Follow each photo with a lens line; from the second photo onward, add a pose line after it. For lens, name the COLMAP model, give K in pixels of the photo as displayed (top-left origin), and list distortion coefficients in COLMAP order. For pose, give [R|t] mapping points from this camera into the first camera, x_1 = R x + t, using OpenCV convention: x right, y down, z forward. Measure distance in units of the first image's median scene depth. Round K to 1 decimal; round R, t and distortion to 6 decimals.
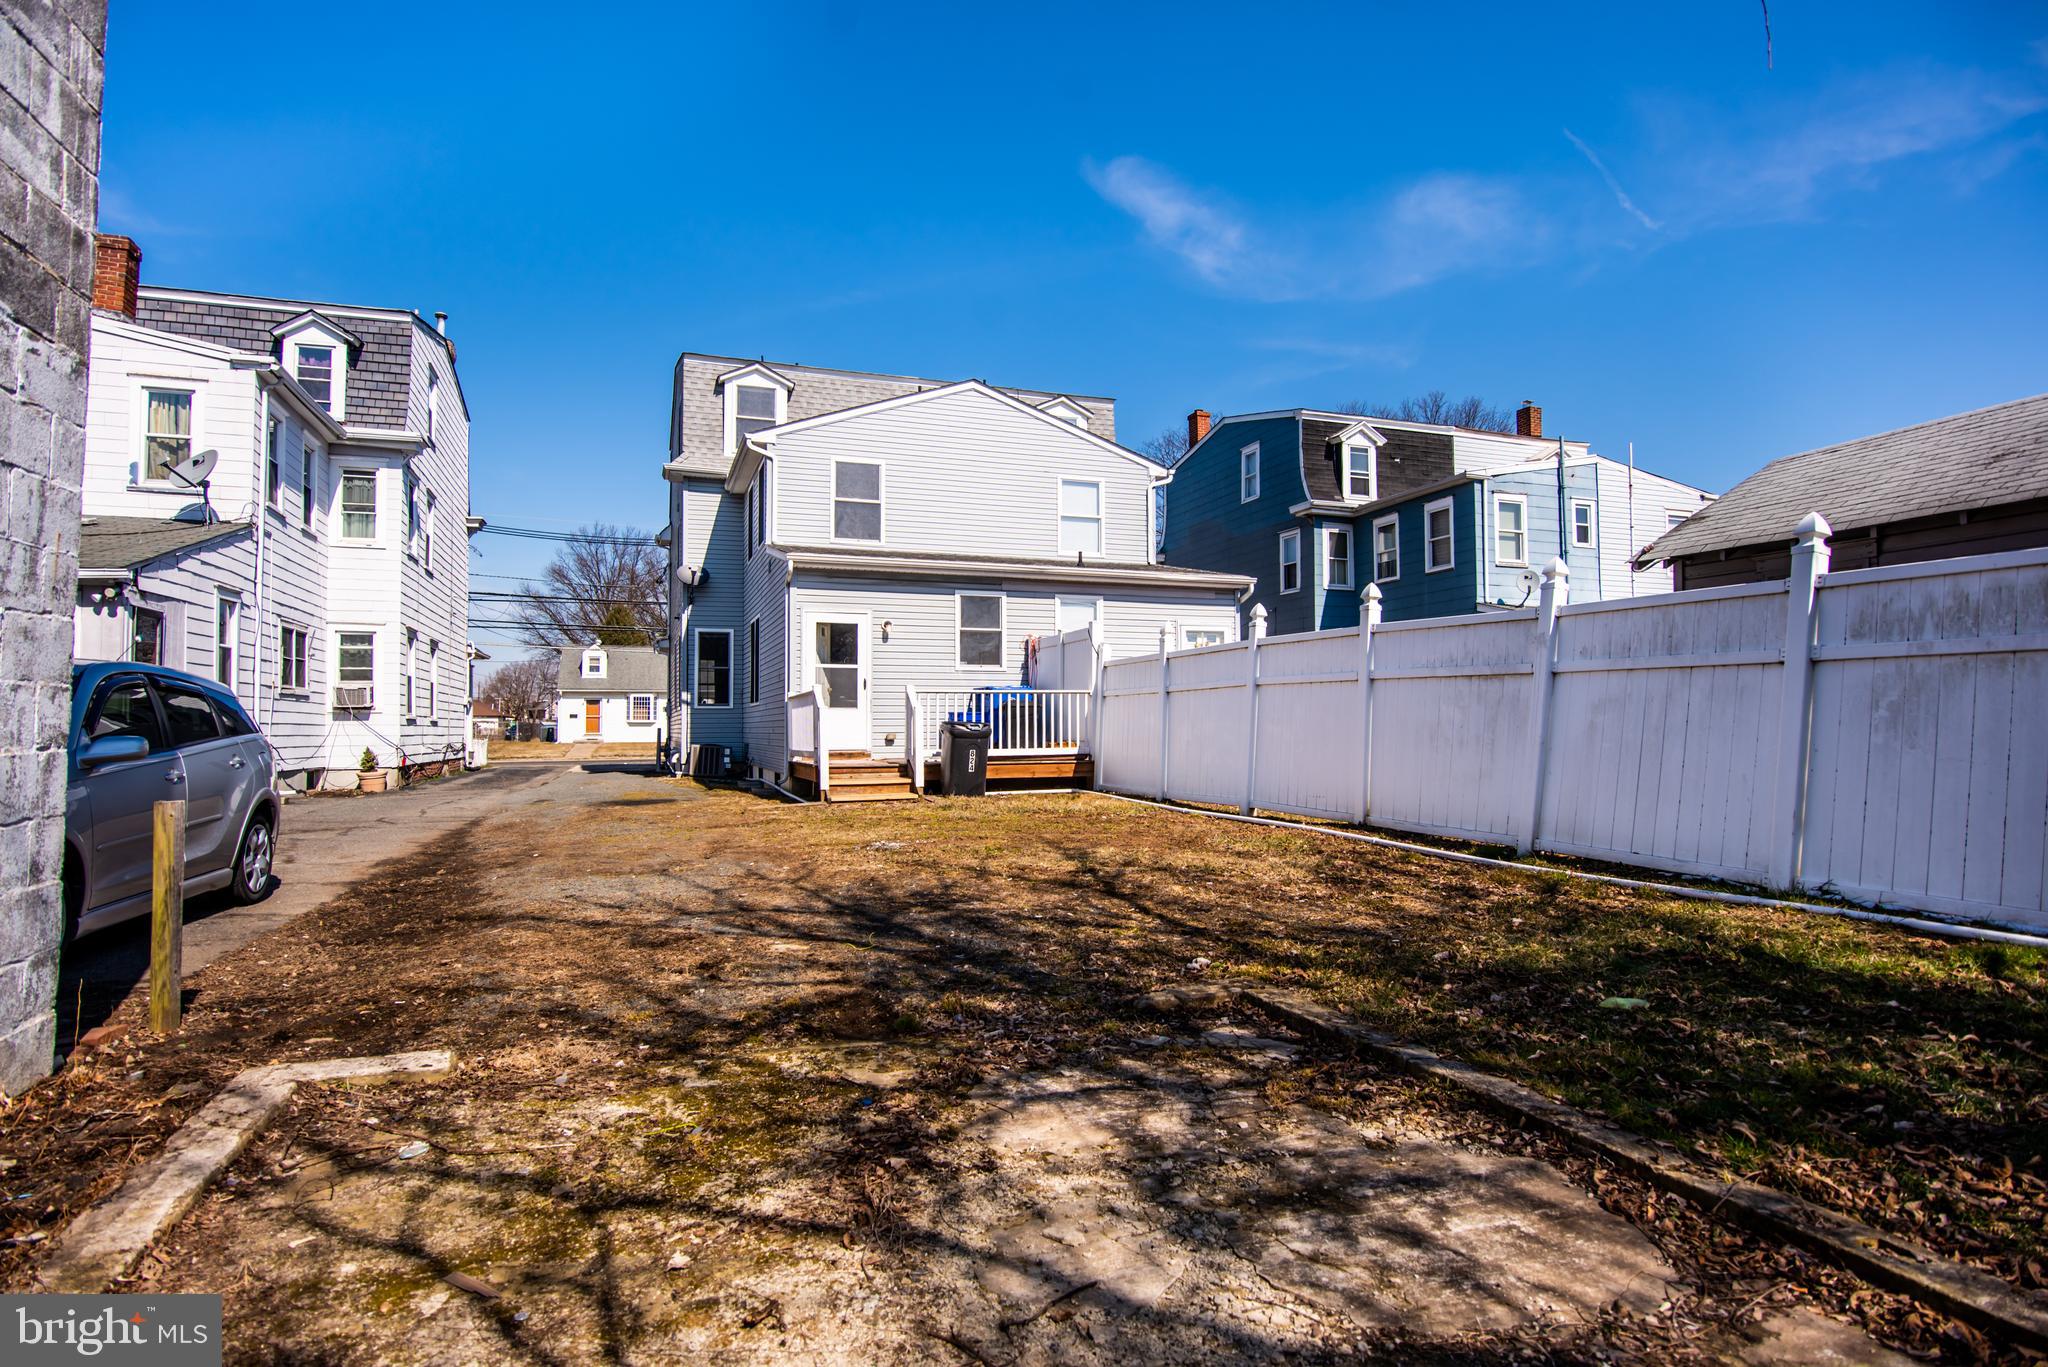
lens RADIAL K [[1000.5, 0, 1010.0], [0, 1000.5, 689.0], [0, 0, 1]] dist [-0.022263, 0.000722]
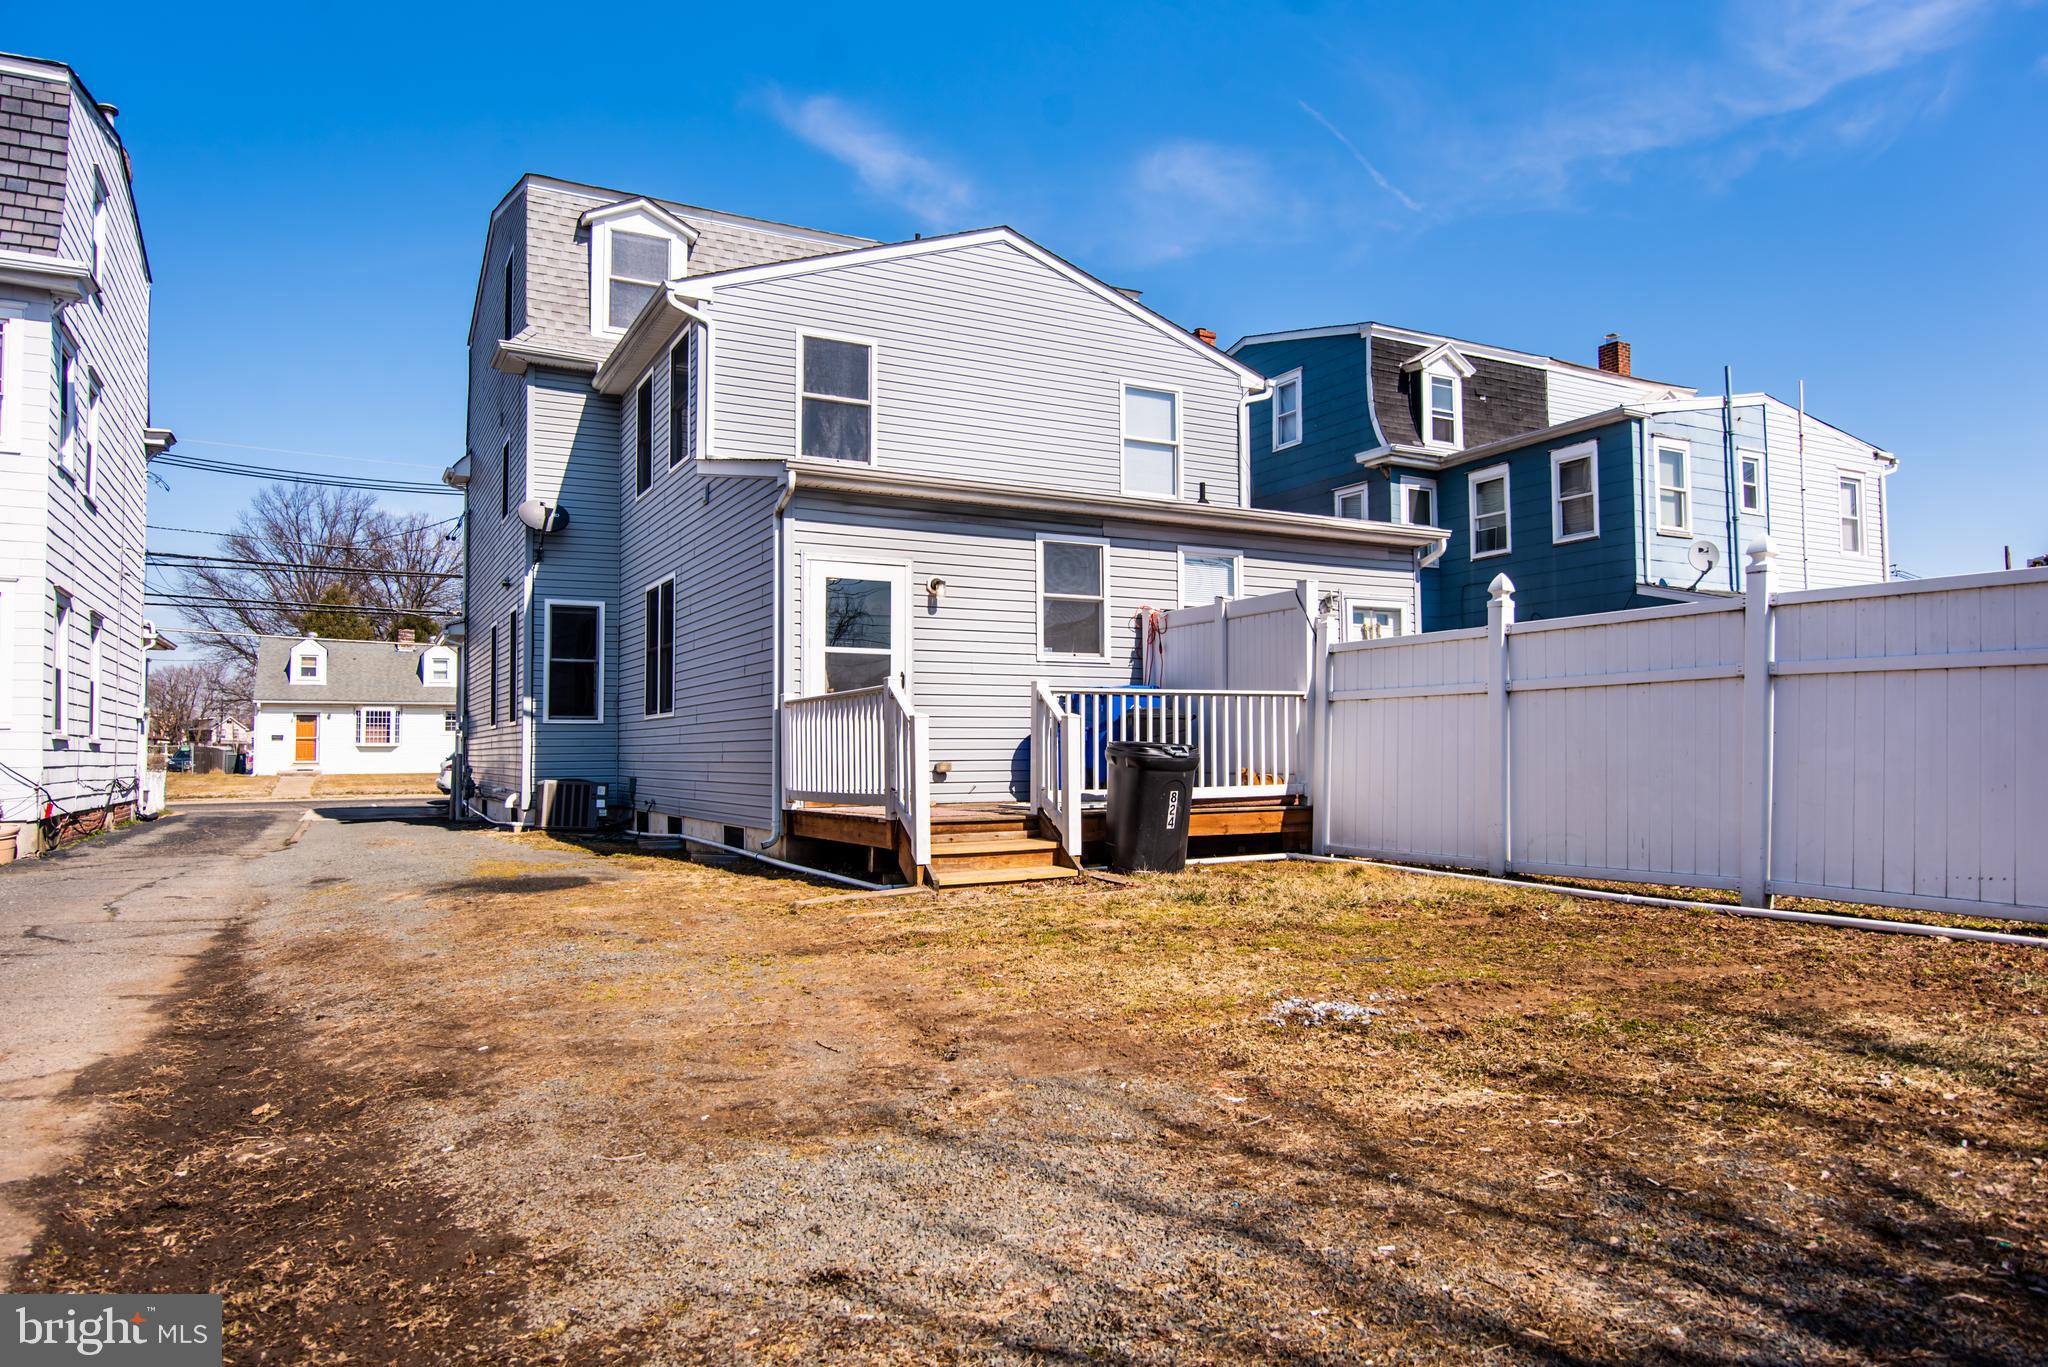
lens RADIAL K [[1246.3, 0, 1025.9], [0, 1246.3, 689.6], [0, 0, 1]] dist [-0.012806, 0.002349]
pose [[0.990174, 0.005715, 0.139722, -0.119844], [-0.004007, 0.999914, -0.012503, 0.006446], [-0.139782, 0.011820, 0.990112, 0.162082]]
